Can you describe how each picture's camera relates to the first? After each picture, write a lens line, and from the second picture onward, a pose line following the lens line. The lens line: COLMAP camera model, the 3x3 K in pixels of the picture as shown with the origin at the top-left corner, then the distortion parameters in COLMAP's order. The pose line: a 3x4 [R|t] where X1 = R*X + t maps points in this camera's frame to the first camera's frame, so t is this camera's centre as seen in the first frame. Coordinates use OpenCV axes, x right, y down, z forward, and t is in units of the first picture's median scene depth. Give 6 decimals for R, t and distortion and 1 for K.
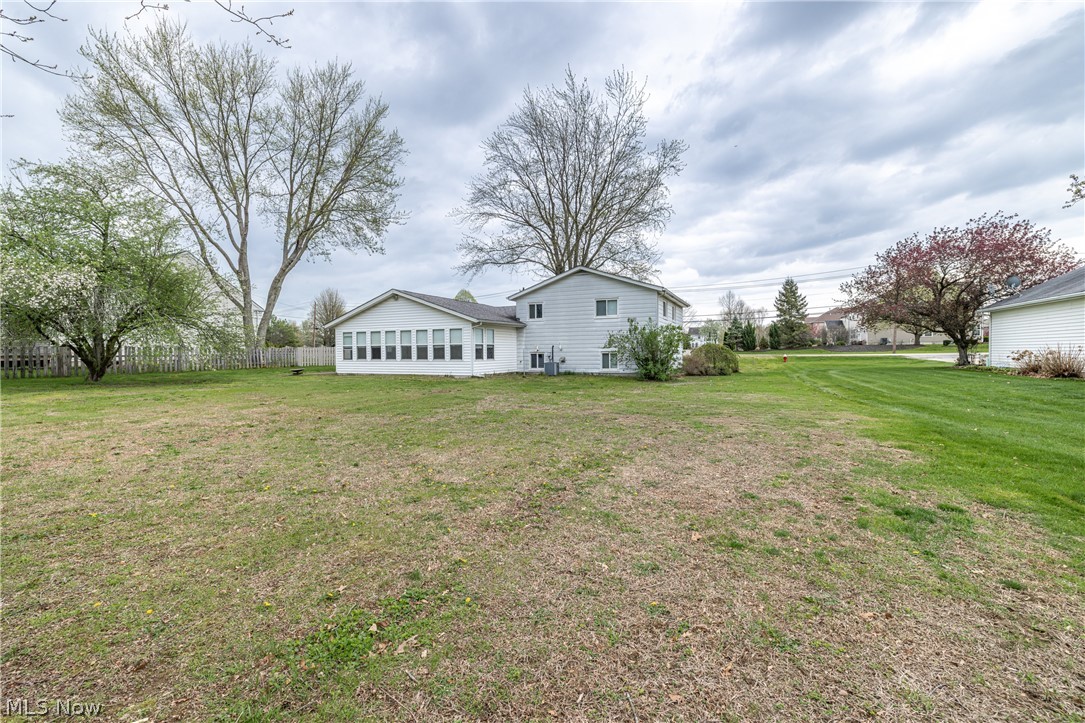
lens RADIAL K [[465.5, 0, 539.5], [0, 465.5, 345.1], [0, 0, 1]] dist [0.000684, 0.000038]
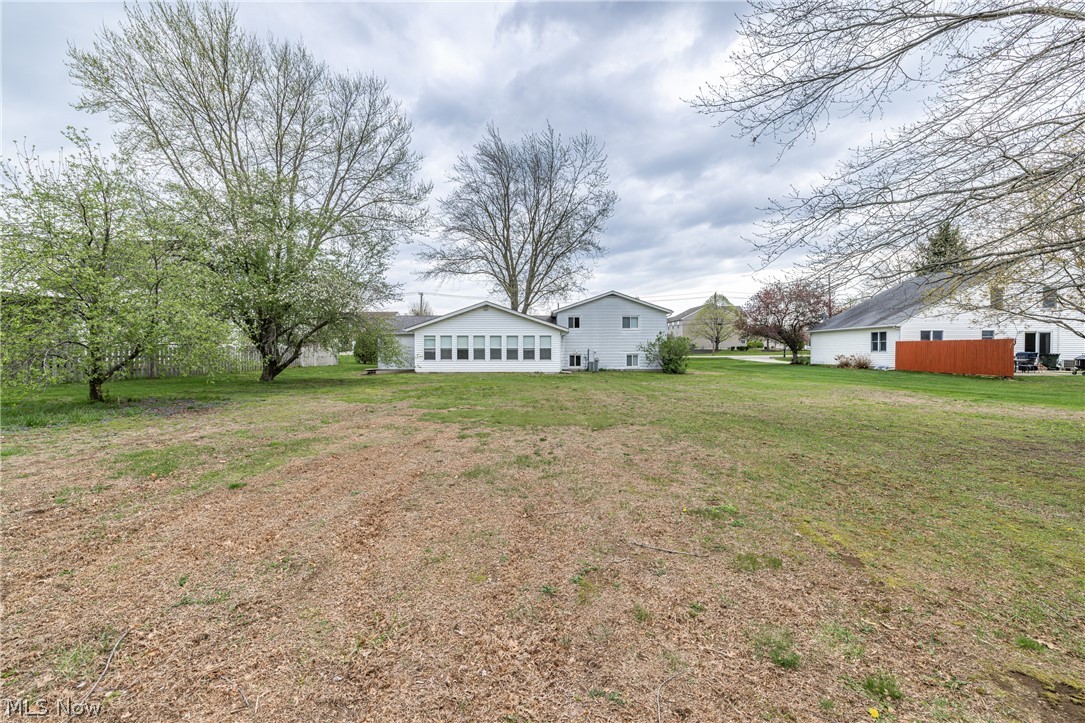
lens RADIAL K [[465.5, 0, 539.5], [0, 465.5, 345.1], [0, 0, 1]] dist [0.000684, 0.000038]
pose [[0.905074, 0.013632, 0.425036, -0.675156], [-0.012450, 0.999907, -0.005558, -0.001694], [-0.425072, -0.000262, 0.905159, -0.143895]]
